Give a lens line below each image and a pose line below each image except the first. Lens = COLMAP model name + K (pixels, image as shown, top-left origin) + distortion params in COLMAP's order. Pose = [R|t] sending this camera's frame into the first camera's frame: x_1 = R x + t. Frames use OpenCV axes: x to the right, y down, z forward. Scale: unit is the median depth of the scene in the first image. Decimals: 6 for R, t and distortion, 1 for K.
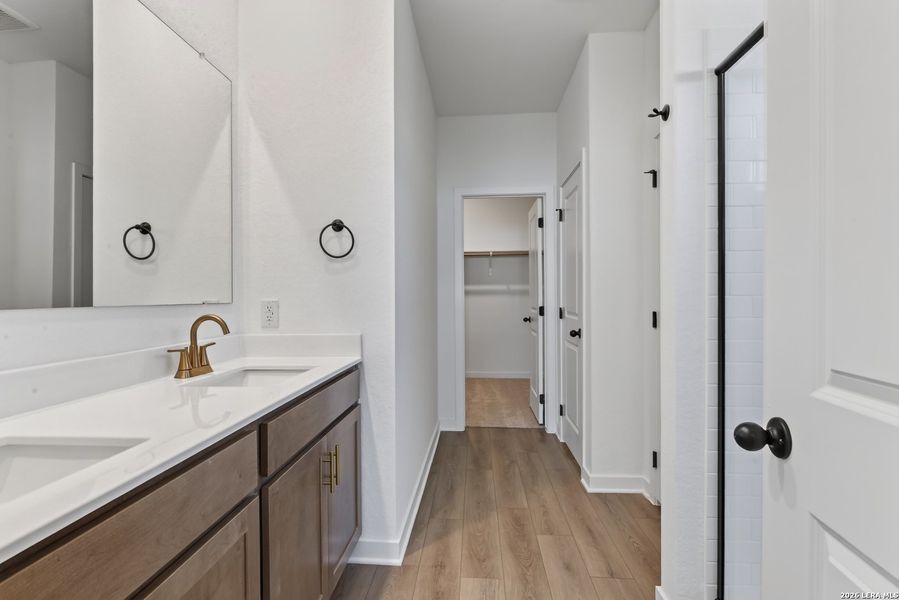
lens RADIAL K [[458.0, 0, 449.5], [0, 458.0, 300.0], [0, 0, 1]] dist [-0.000118, -0.000293]
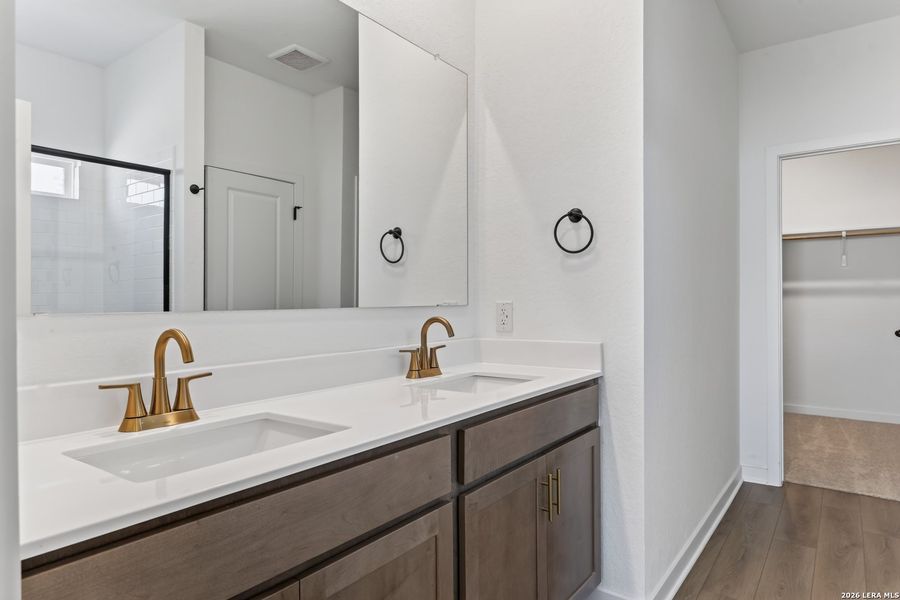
lens RADIAL K [[553.9, 0, 450.0], [0, 553.9, 300.0], [0, 0, 1]] dist [0.001613, 0.002897]
pose [[0.851247, 0.000227, -0.524765, 0.103204], [-0.001817, 0.999995, -0.002515, -0.001196], [0.524761, 0.003095, 0.851244, -0.007375]]
